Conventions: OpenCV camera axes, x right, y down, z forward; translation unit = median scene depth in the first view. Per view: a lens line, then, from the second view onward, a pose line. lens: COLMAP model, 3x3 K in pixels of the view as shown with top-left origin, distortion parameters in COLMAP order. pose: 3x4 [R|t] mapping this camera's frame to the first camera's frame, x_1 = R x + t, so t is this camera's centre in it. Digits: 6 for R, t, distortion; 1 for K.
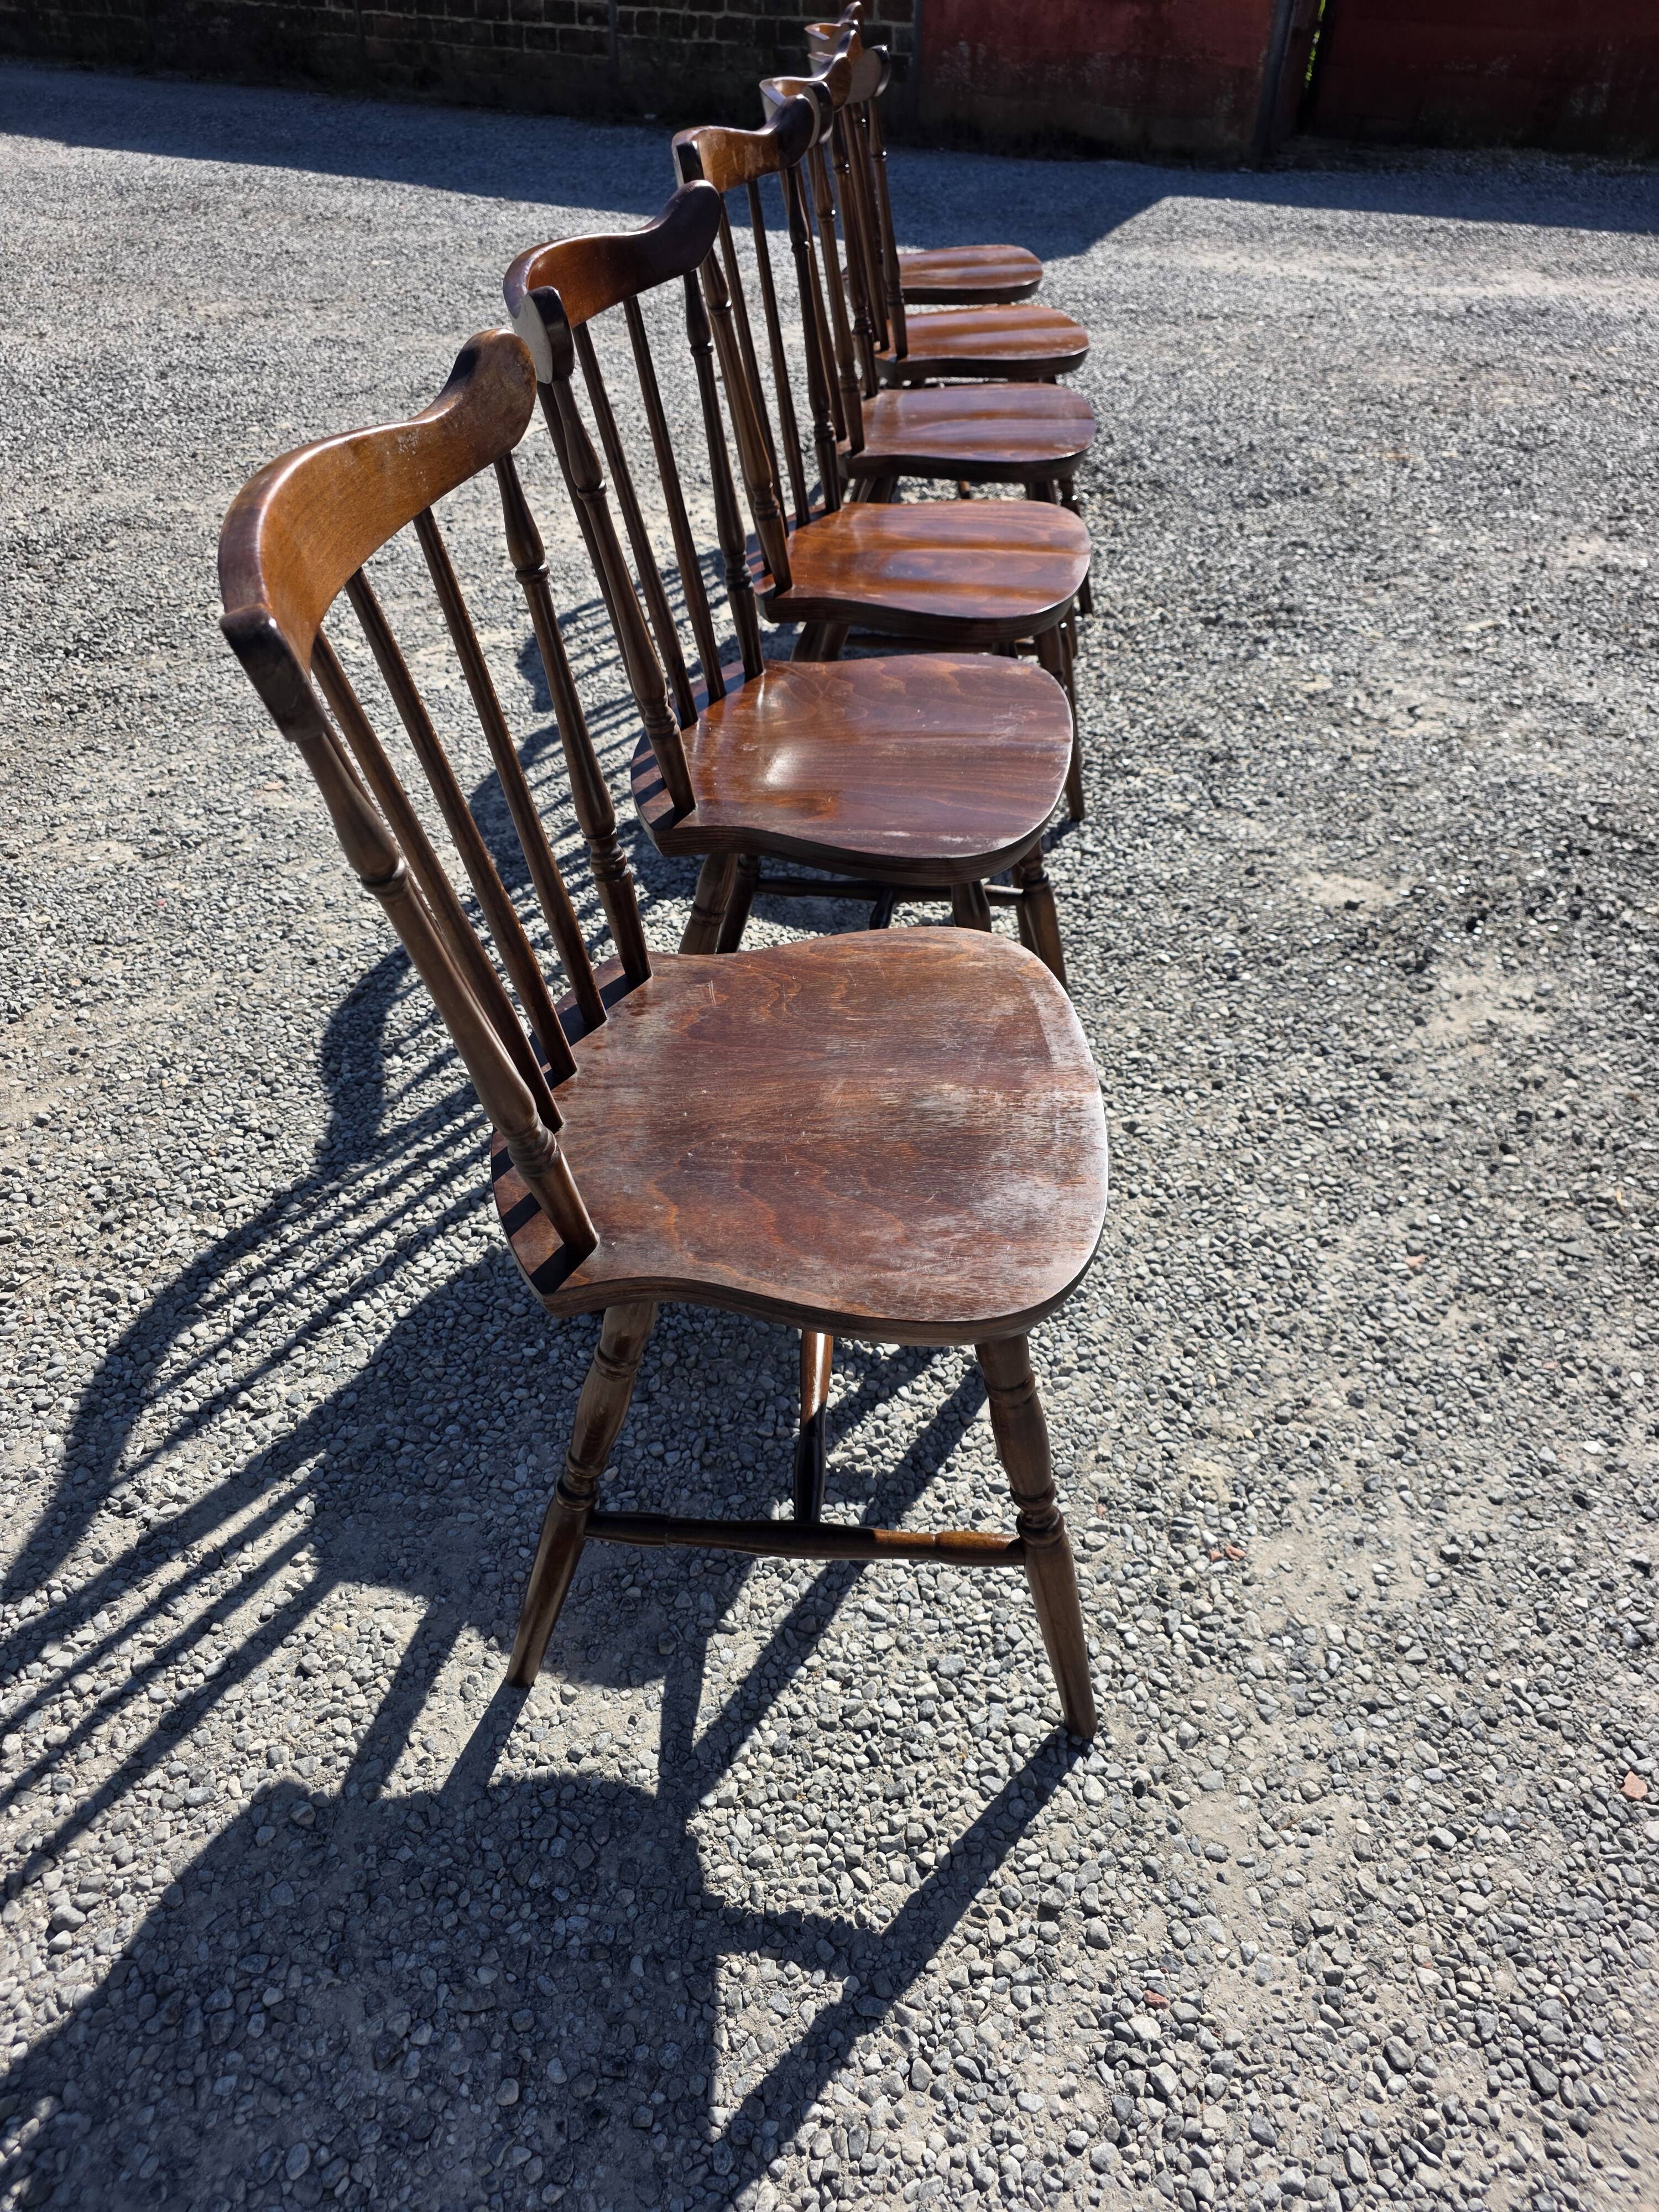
lens RADIAL K [[1484.5, 0, 807.4], [0, 1484.5, 1114.1], [0, 0, 1]] dist [0.043047, -0.032027]
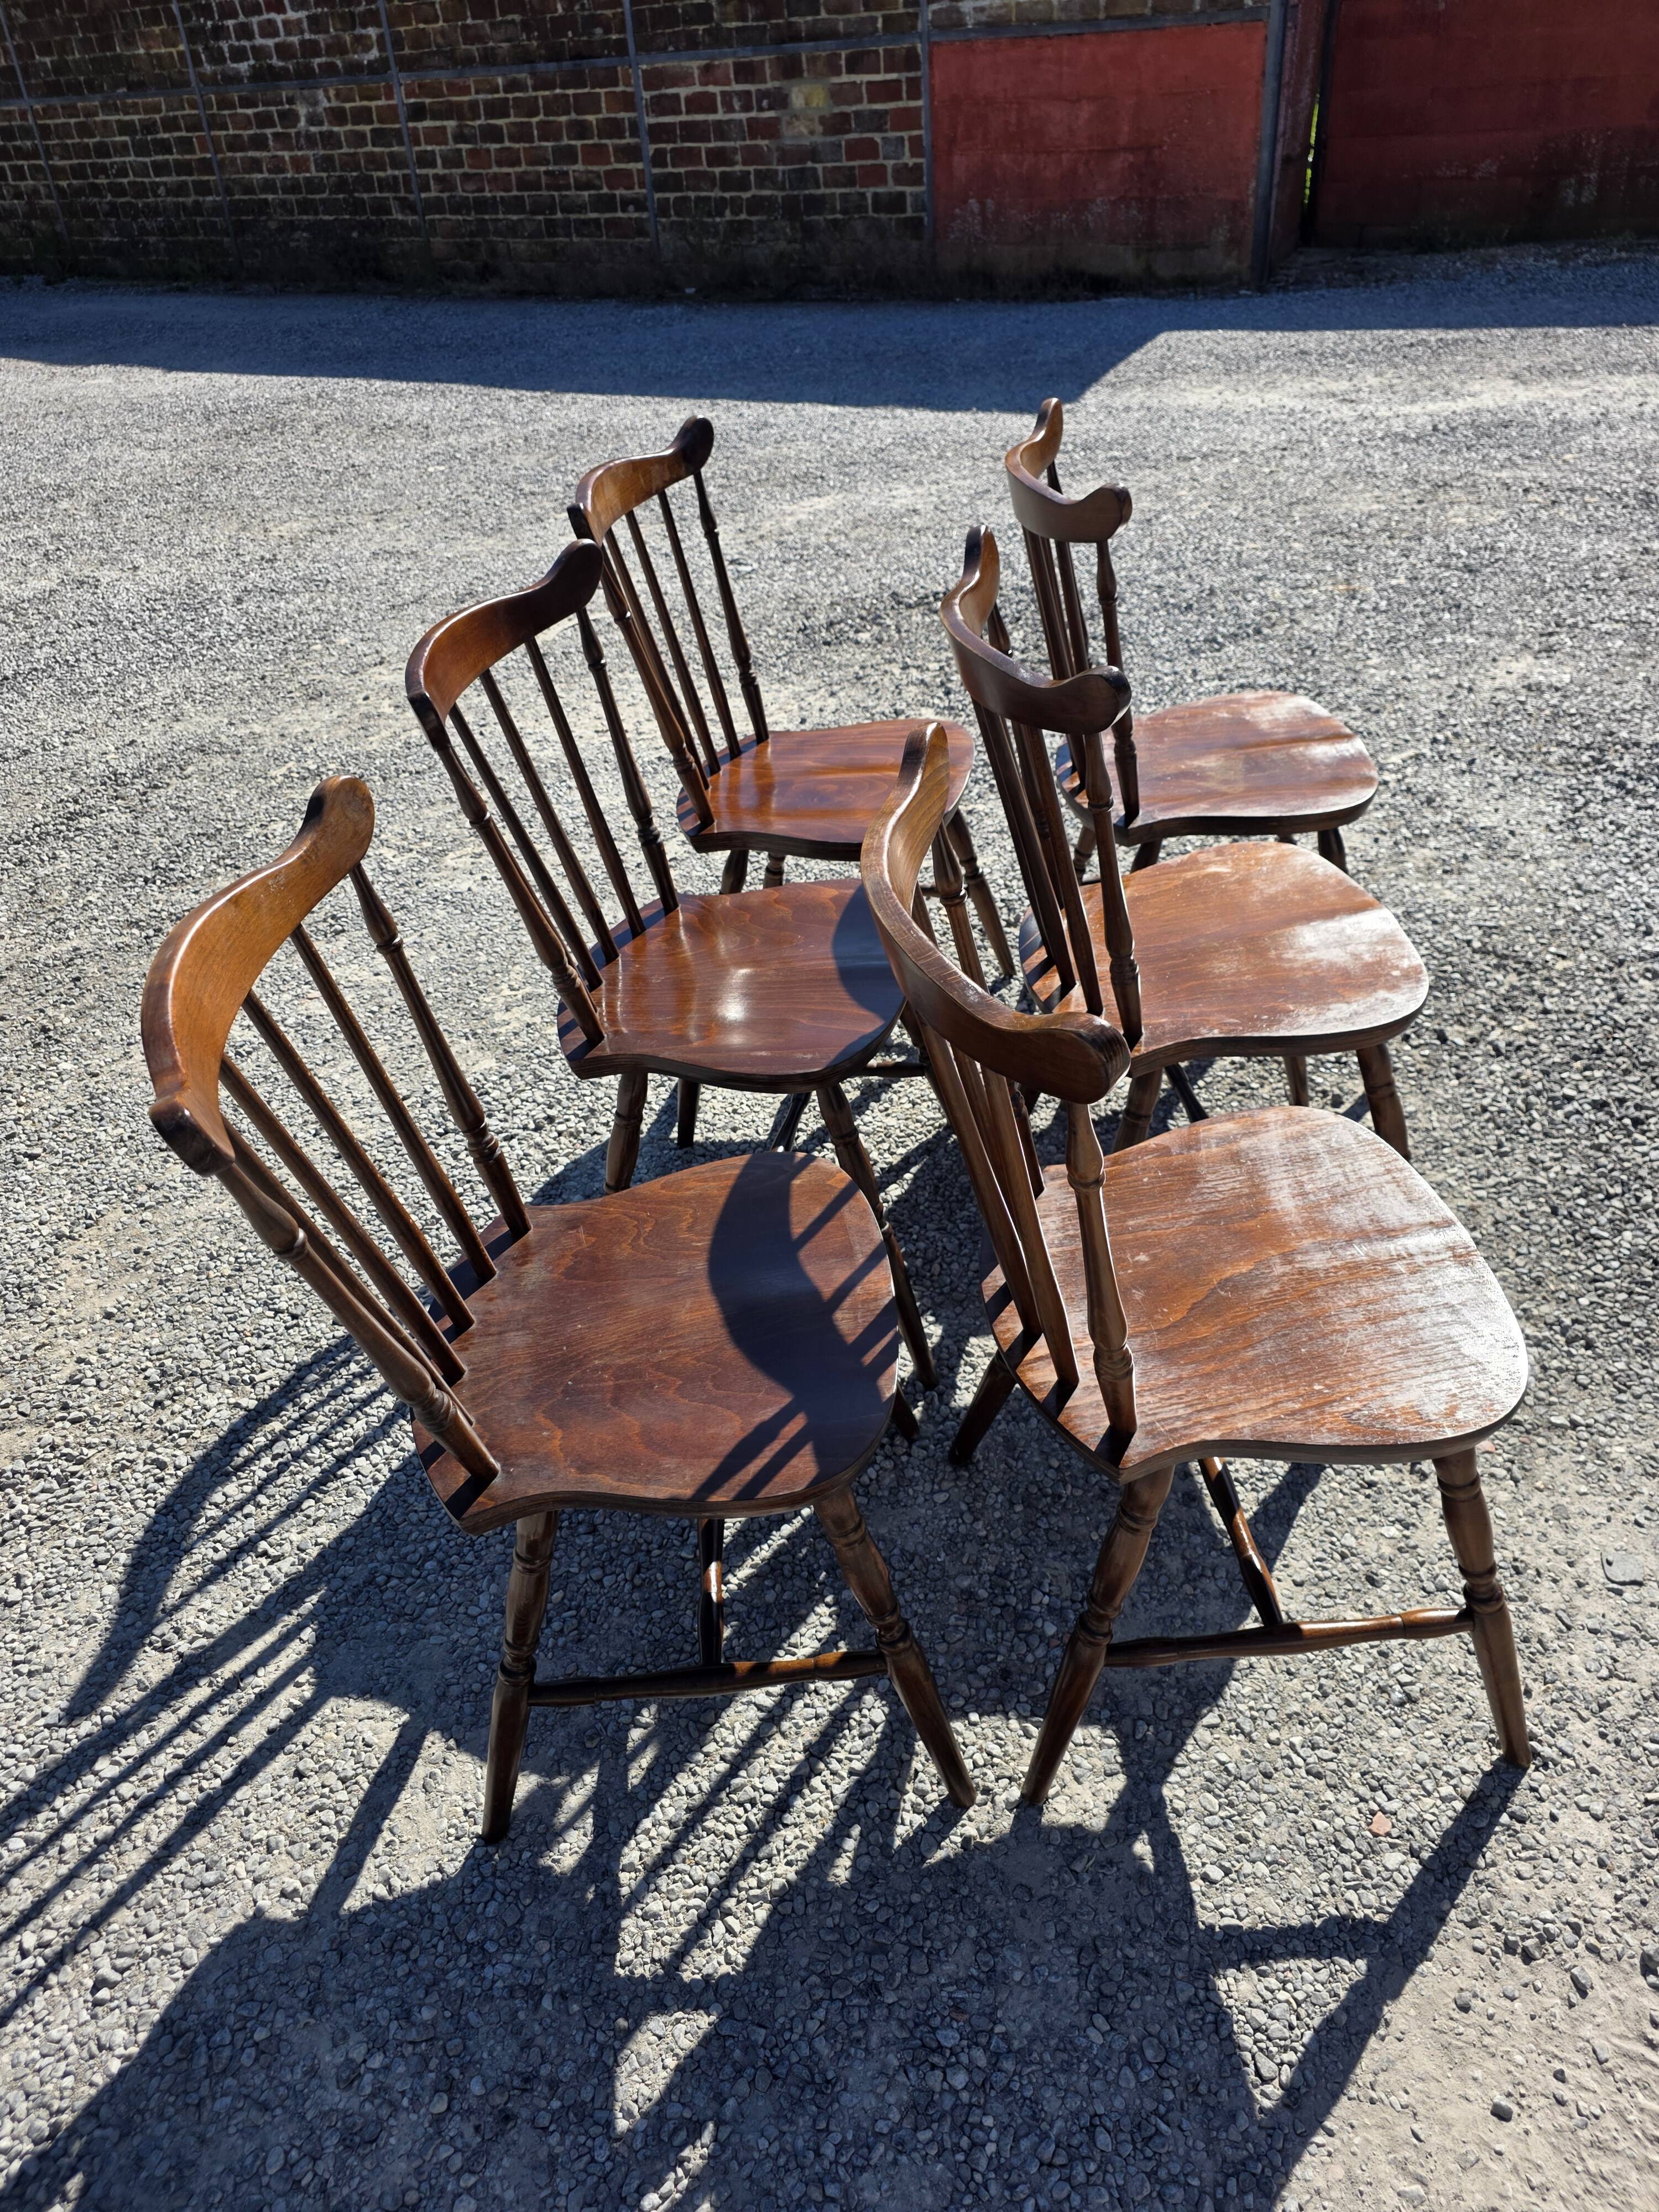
lens RADIAL K [[1484.5, 0, 850.6], [0, 1484.5, 1119.1], [0, 0, 1]] dist [0.043047, -0.032027]
pose [[0.996213, -0.065145, -0.057591, 0.192245], [0.062203, 0.996735, -0.051476, -0.063584], [0.060756, 0.047699, 0.997012, -0.199707]]
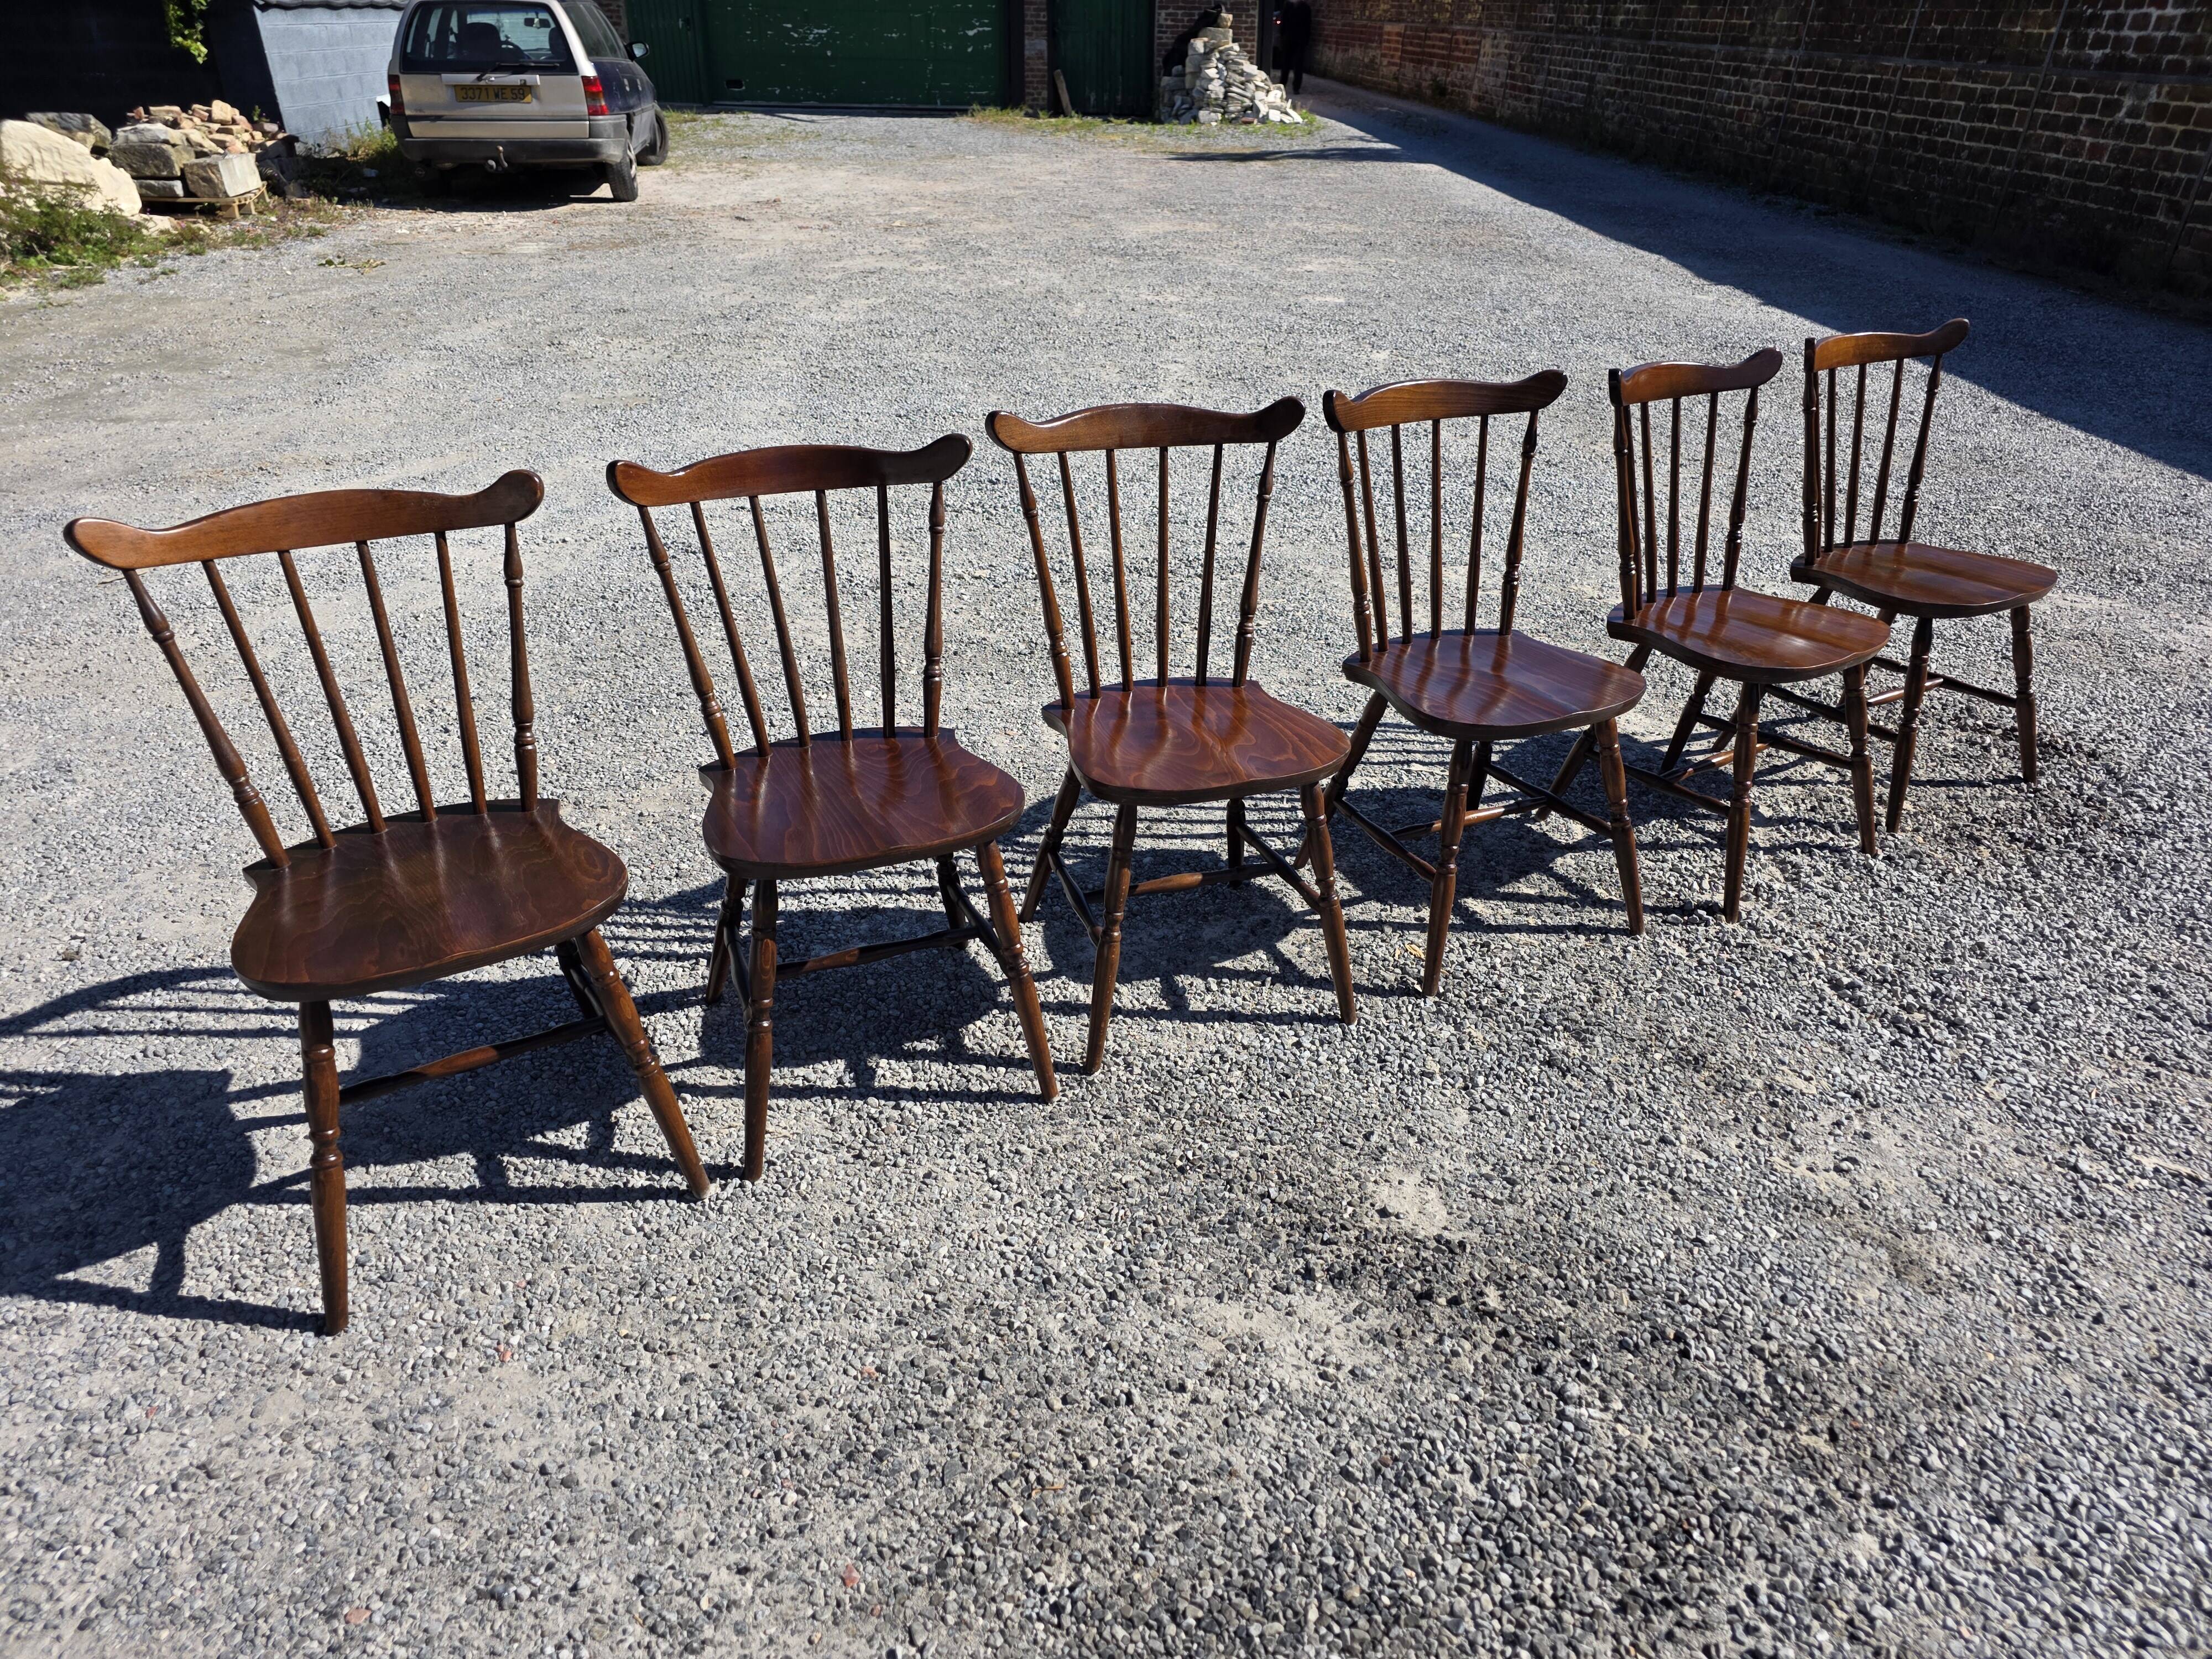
lens RADIAL K [[1484.5, 0, 1126.5], [0, 1484.5, 832.0], [0, 0, 1]] dist [0.043047, -0.032027]
pose [[0.553957, 0.401201, -0.729499, 1.303169], [-0.543189, 0.838208, 0.048508, -0.448508], [0.630934, 0.369385, 0.682259, 0.224386]]
